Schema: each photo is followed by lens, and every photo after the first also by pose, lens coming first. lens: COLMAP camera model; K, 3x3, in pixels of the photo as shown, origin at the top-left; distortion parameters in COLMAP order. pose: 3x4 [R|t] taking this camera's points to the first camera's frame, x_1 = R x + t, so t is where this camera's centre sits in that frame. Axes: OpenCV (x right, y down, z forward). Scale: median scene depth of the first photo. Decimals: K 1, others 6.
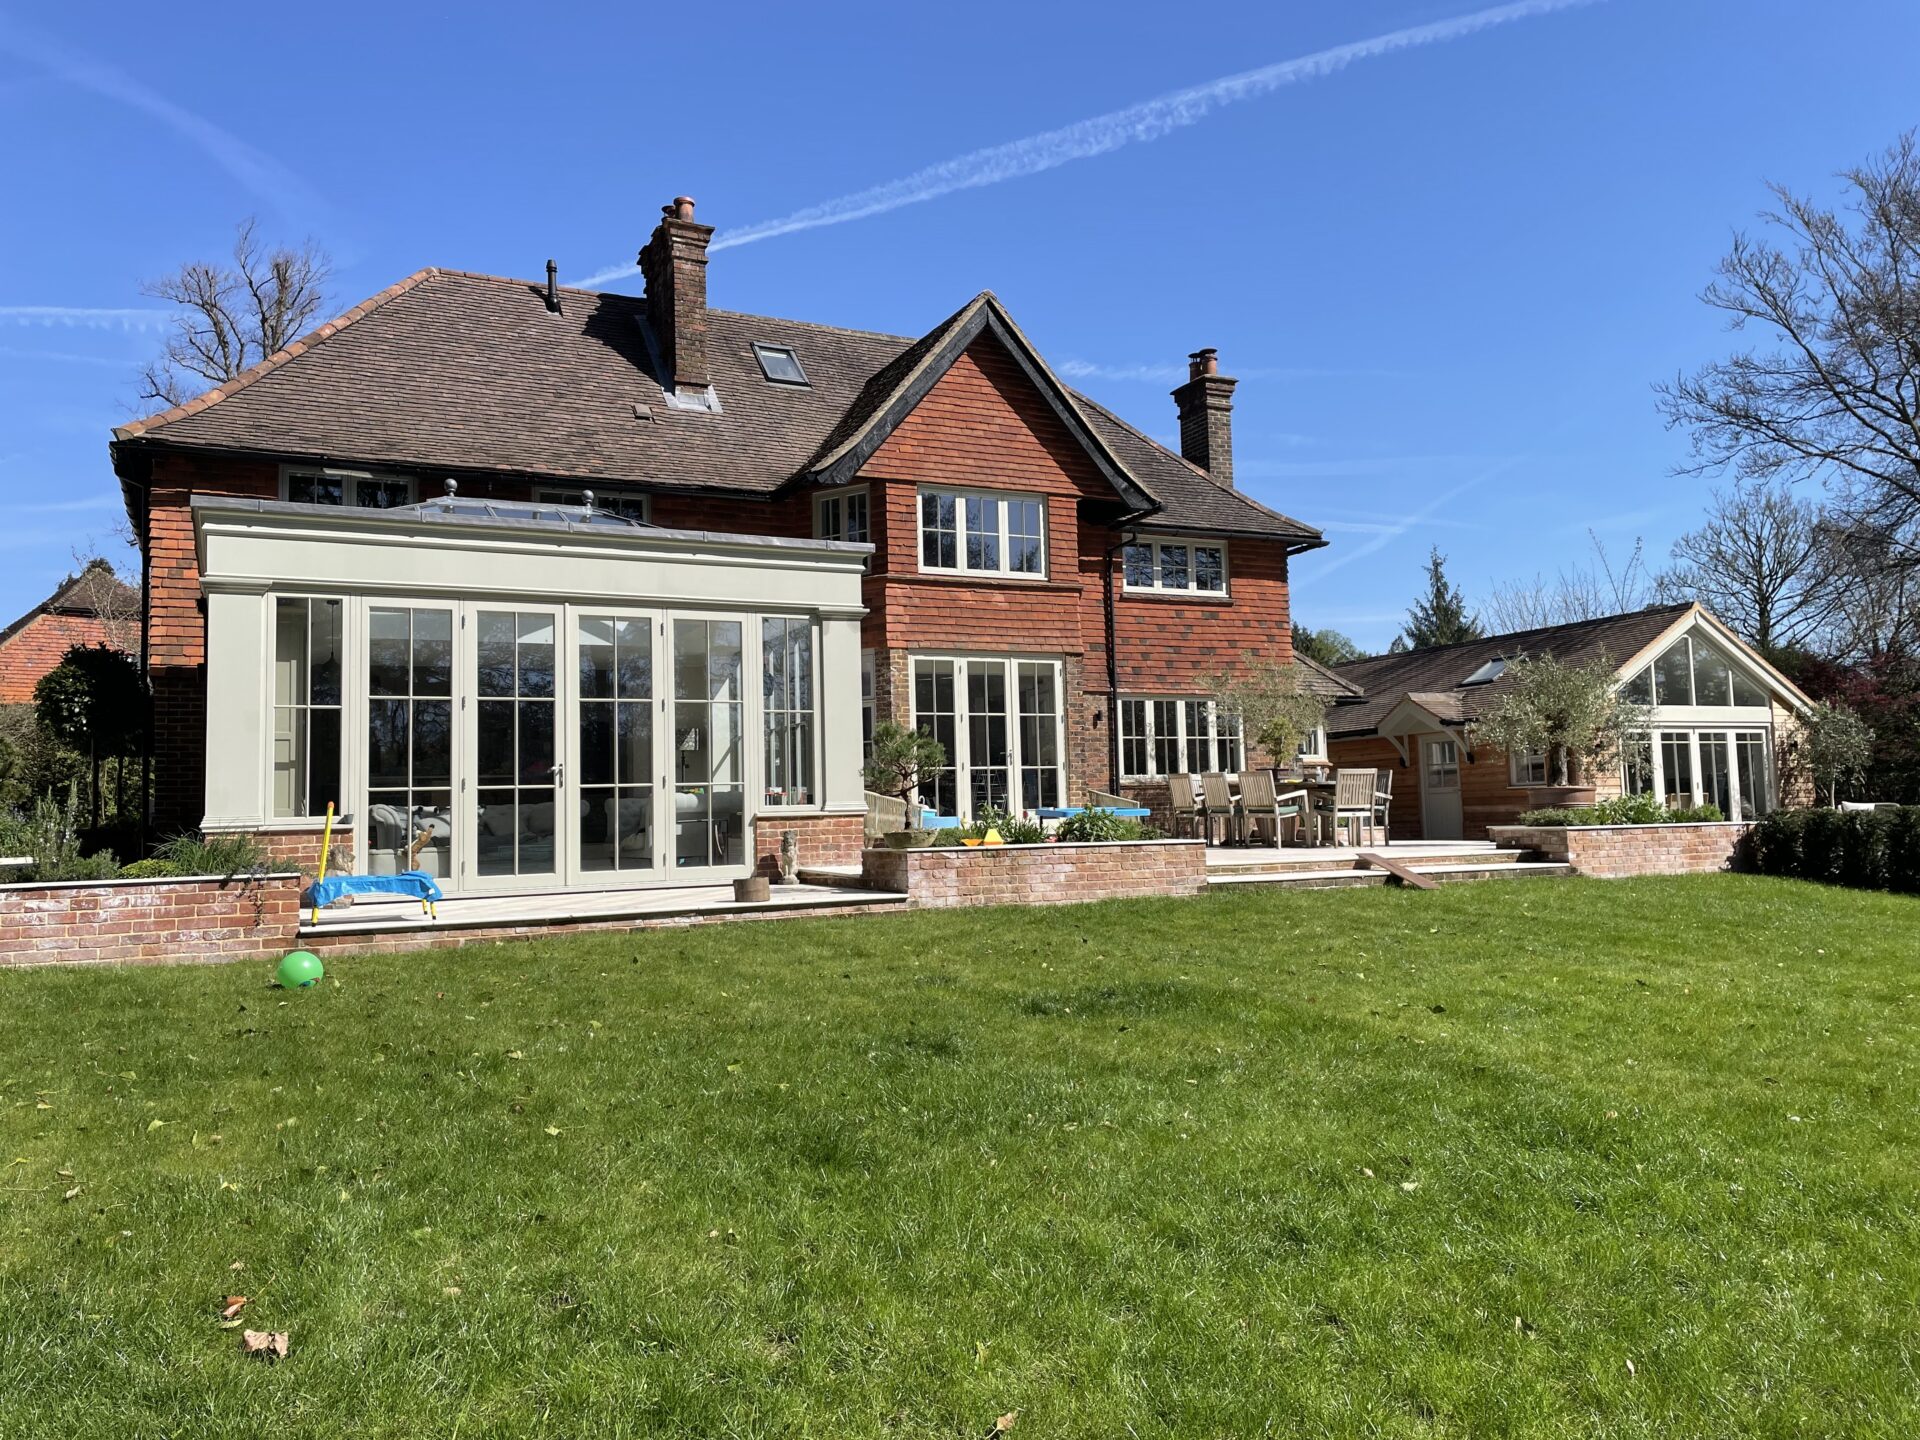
lens RADIAL K [[1435.0, 0, 959.2], [0, 1435.0, 722.2], [0, 0, 1]] dist [0.082621, -0.073473]
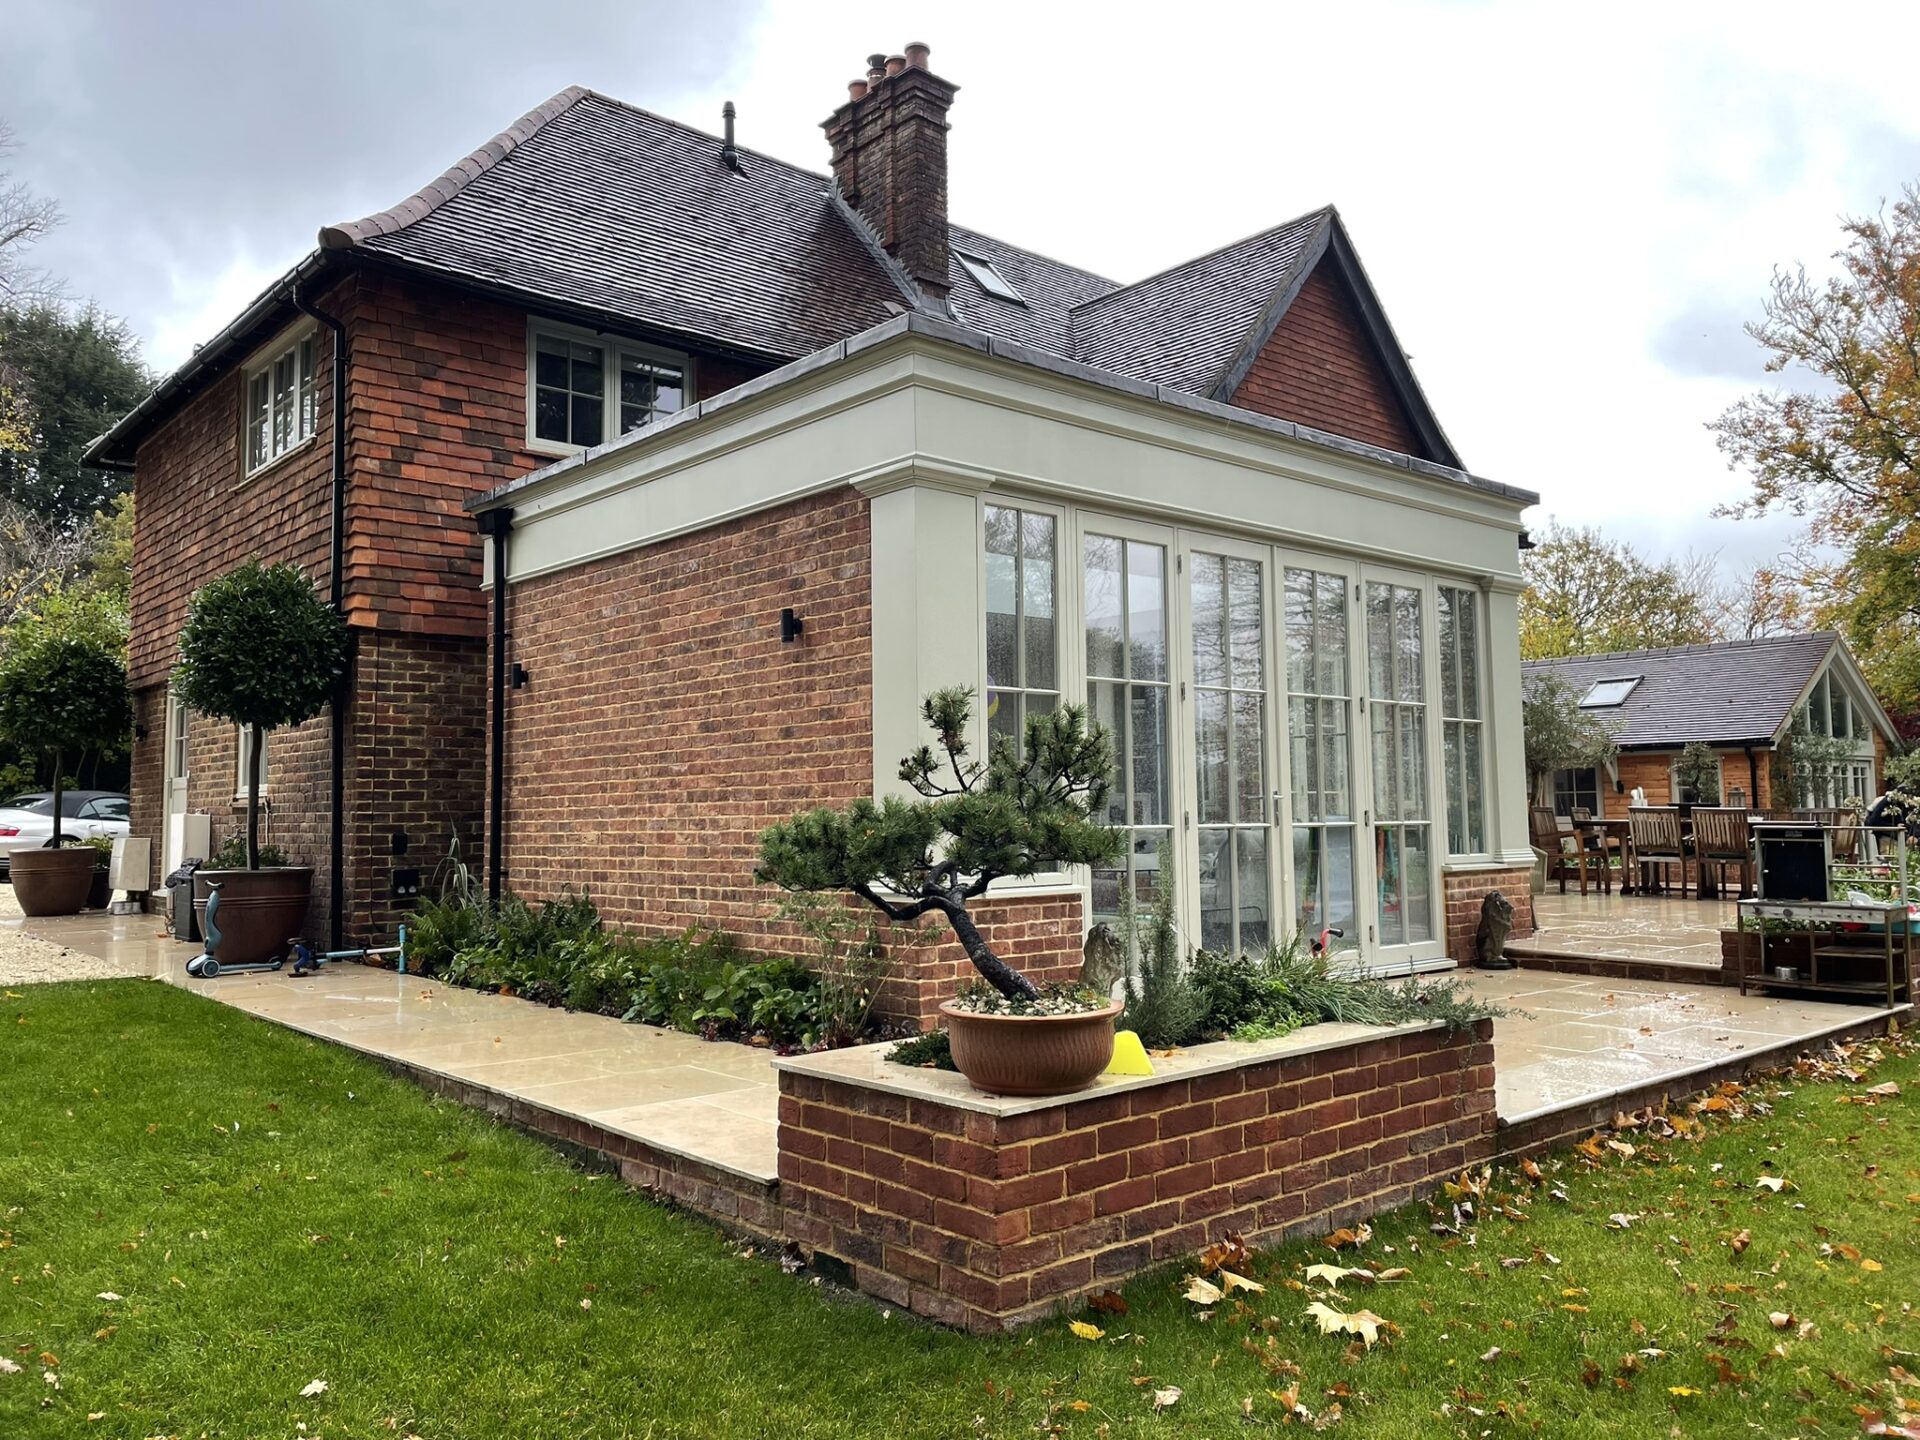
lens RADIAL K [[1435.0, 0, 961.0], [0, 1435.0, 705.1], [0, 0, 1]] dist [0.082621, -0.073473]
pose [[0.964446, 0.036141, 0.261796, -0.460573], [-0.032185, 0.999294, -0.019385, 0.006023], [-0.262312, 0.010270, 0.964928, 0.321120]]
